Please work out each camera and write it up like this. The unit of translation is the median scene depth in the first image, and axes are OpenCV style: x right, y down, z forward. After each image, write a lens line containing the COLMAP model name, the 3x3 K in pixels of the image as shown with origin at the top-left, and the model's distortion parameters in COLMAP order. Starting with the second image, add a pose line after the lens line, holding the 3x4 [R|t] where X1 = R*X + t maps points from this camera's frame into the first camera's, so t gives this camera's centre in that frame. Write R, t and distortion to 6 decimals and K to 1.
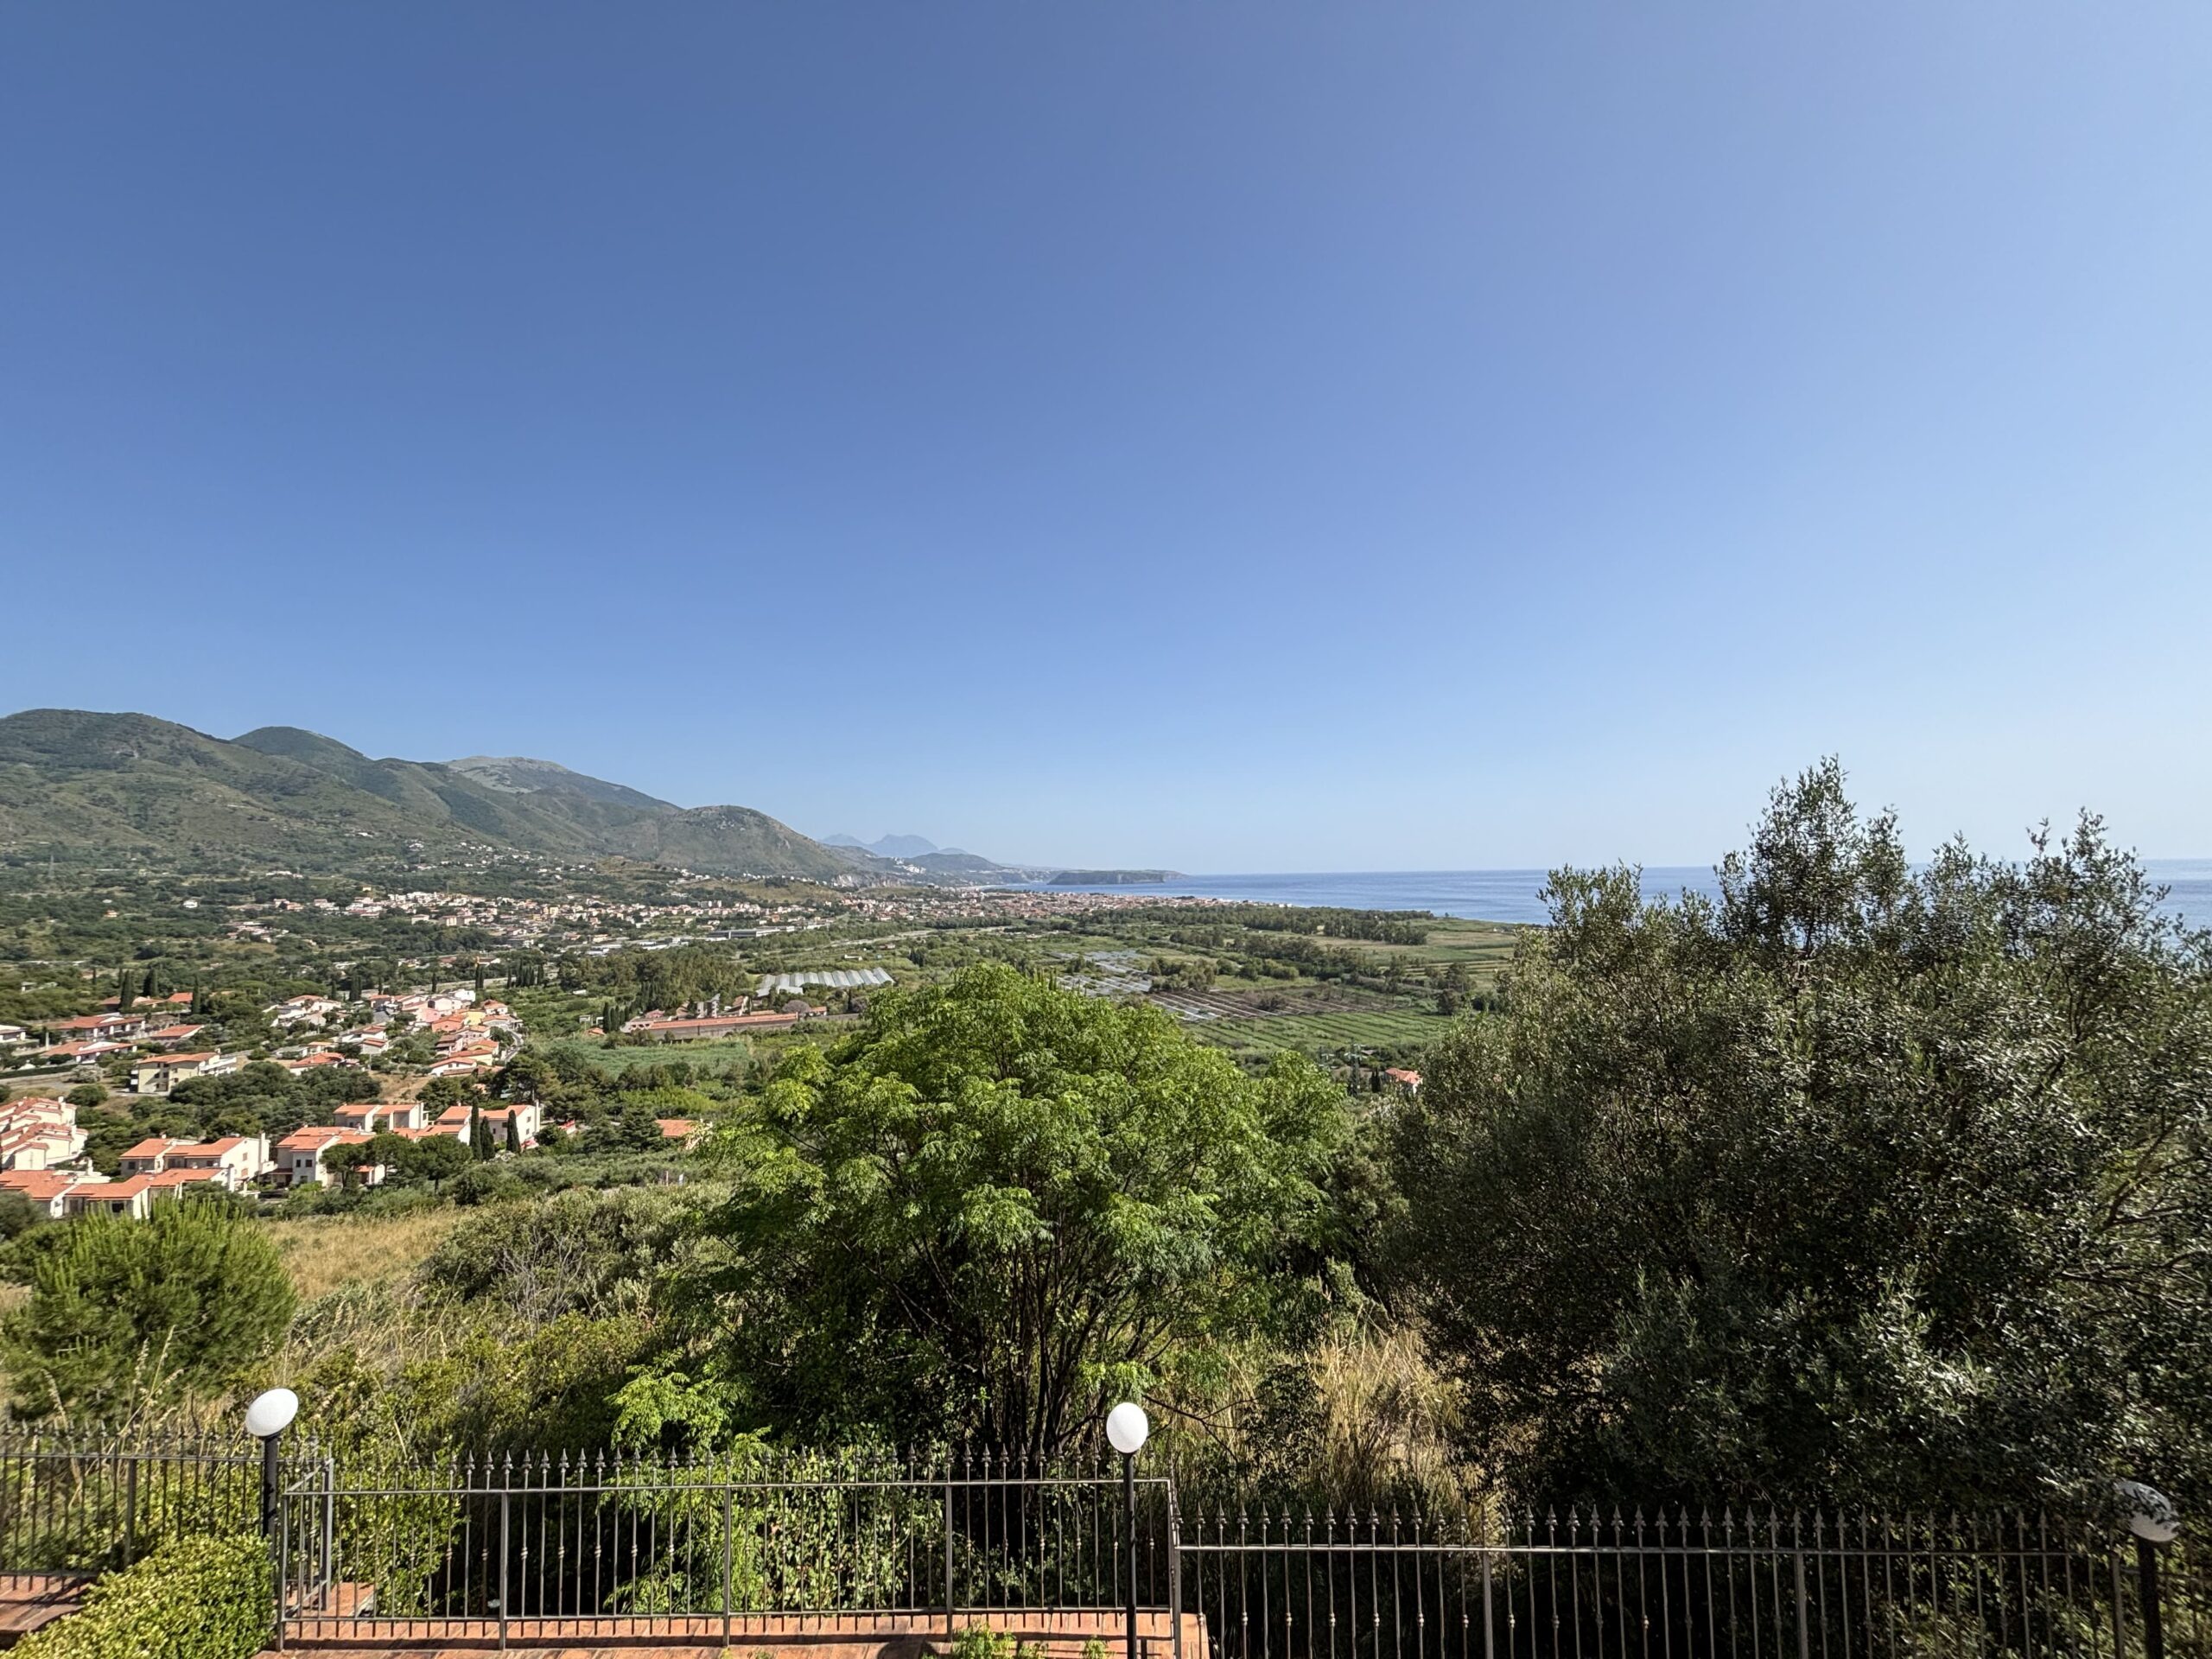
lens RADIAL K [[901.1, 0, 1106.0], [0, 901.1, 829.5], [0, 0, 1]] dist [-0.000124, -0.000076]
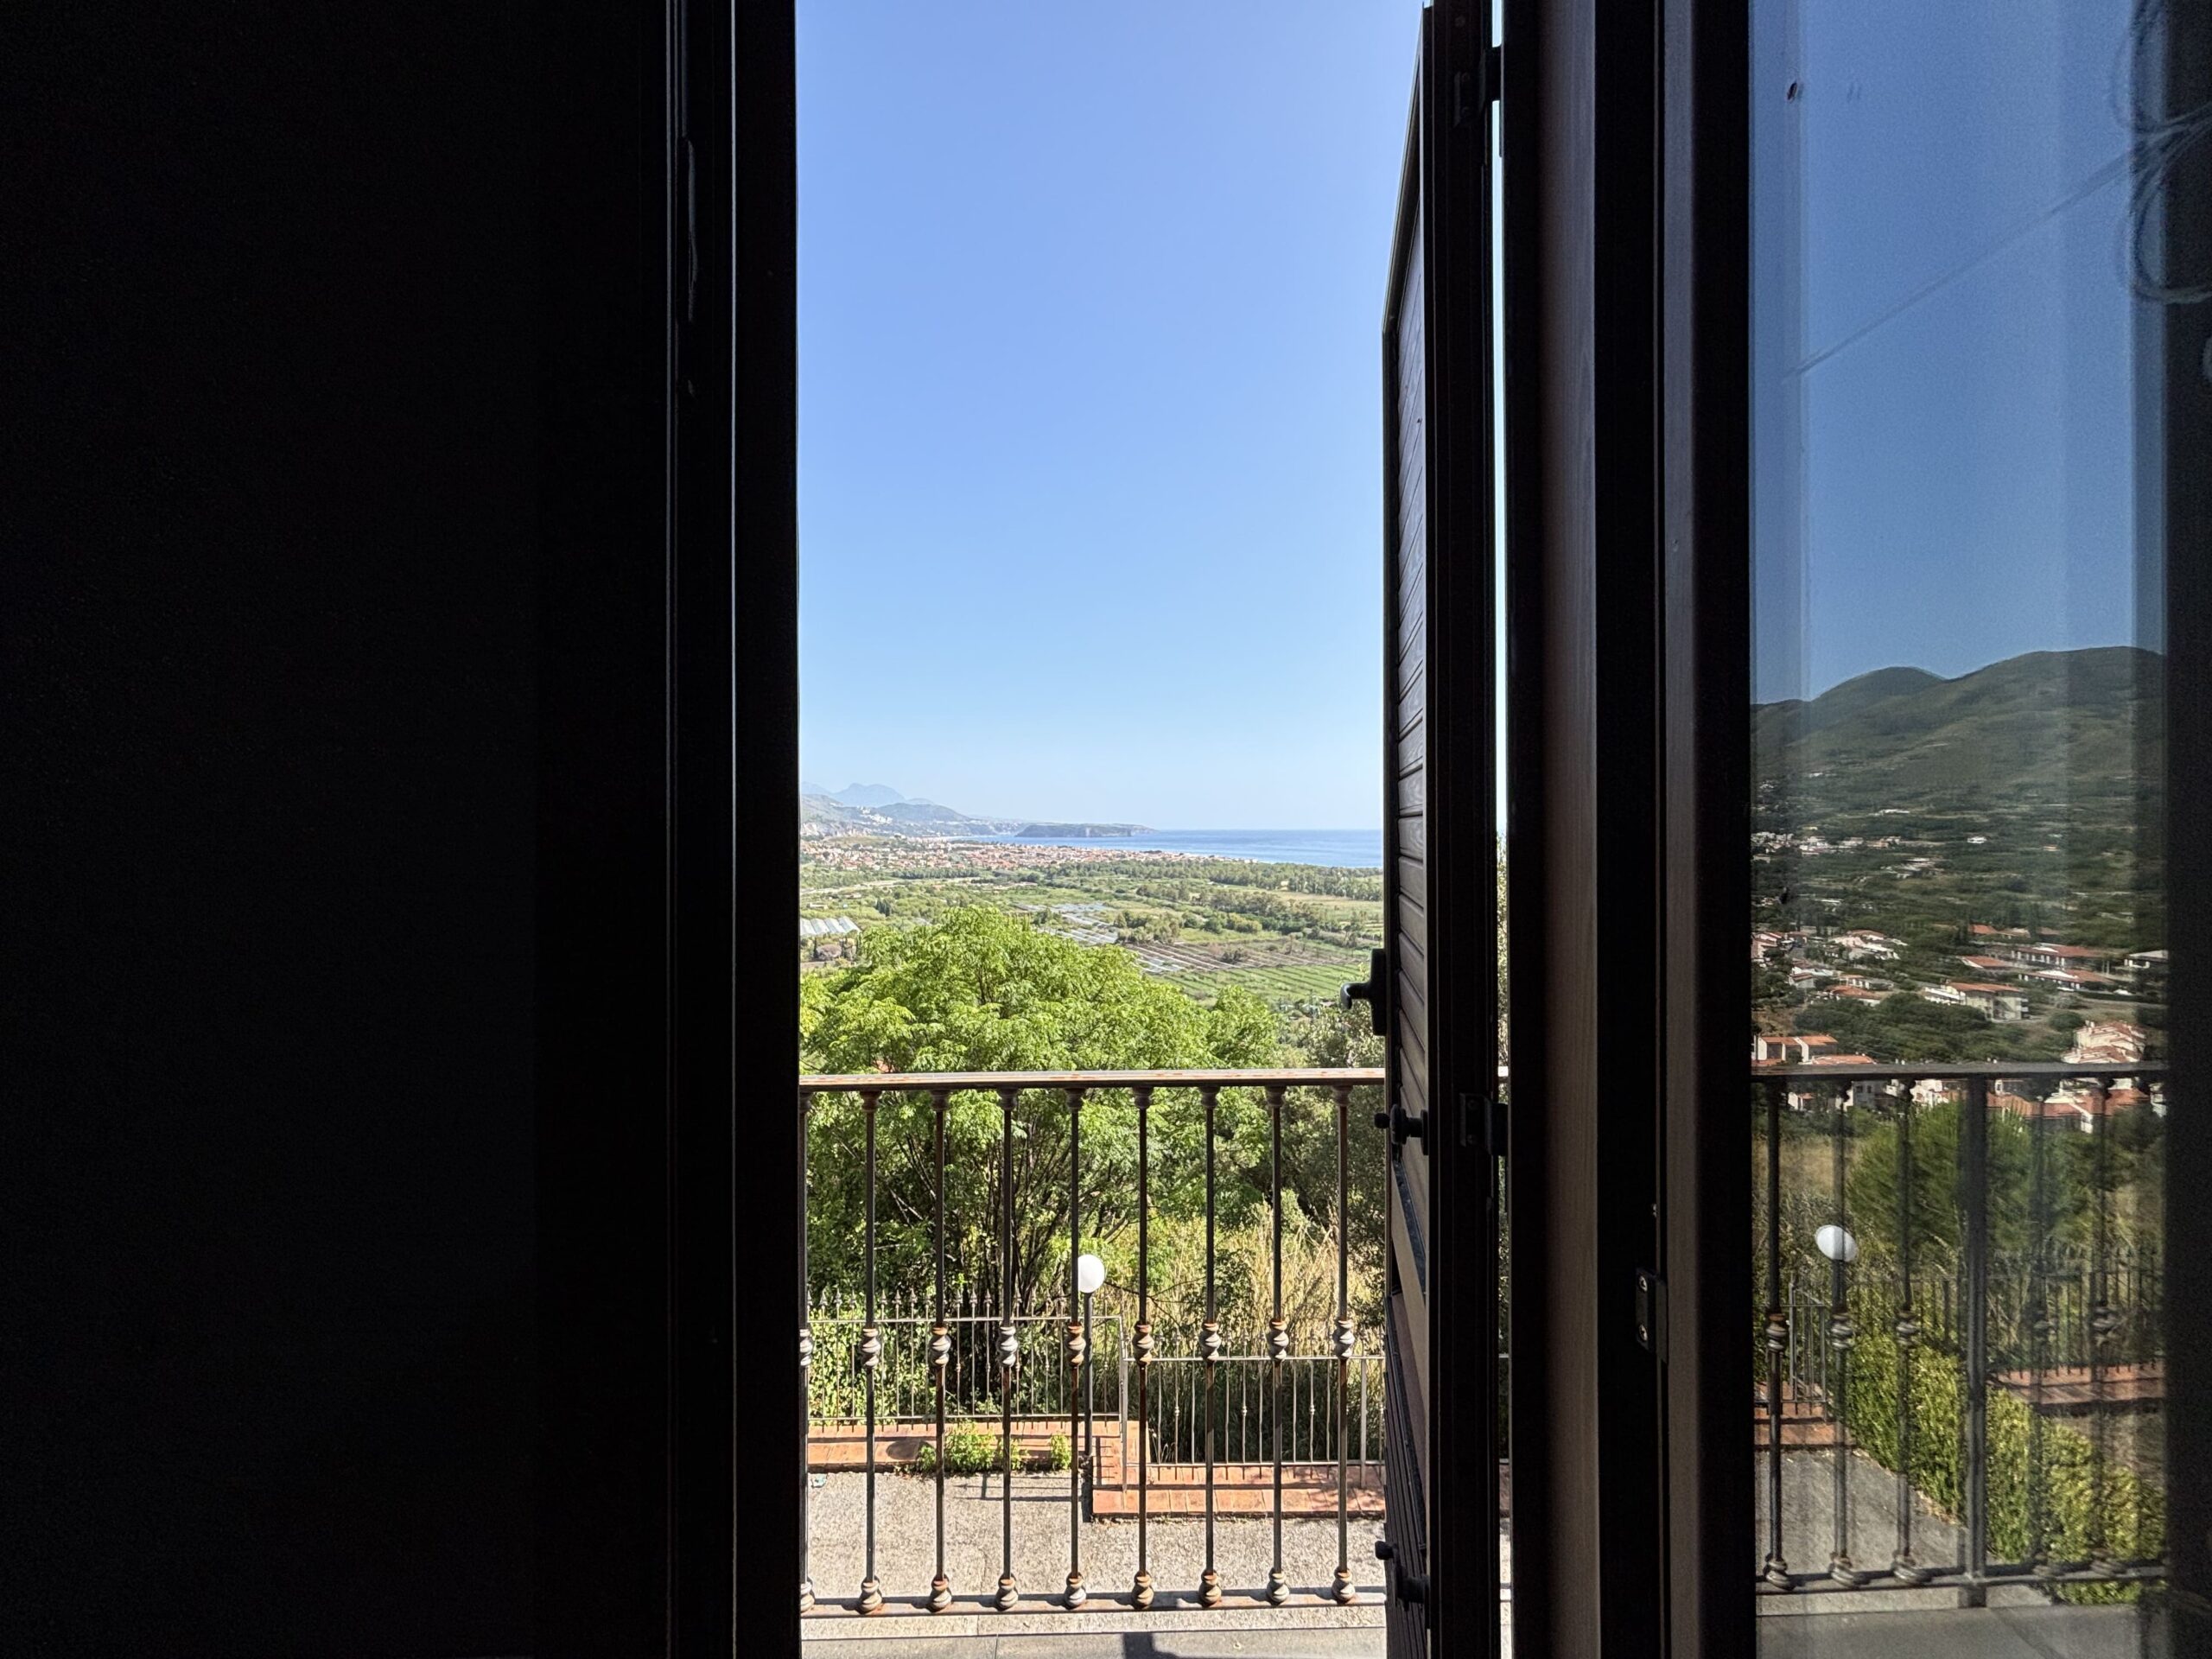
lens RADIAL K [[899.9, 0, 1112.3], [0, 899.9, 831.3], [0, 0, 1]] dist [0.000295, 0.000078]
pose [[0.998950, 0.016921, 0.042581, -0.003016], [-0.019192, 0.998384, 0.053495, -0.007774], [-0.041607, -0.054256, 0.997660, -0.114752]]
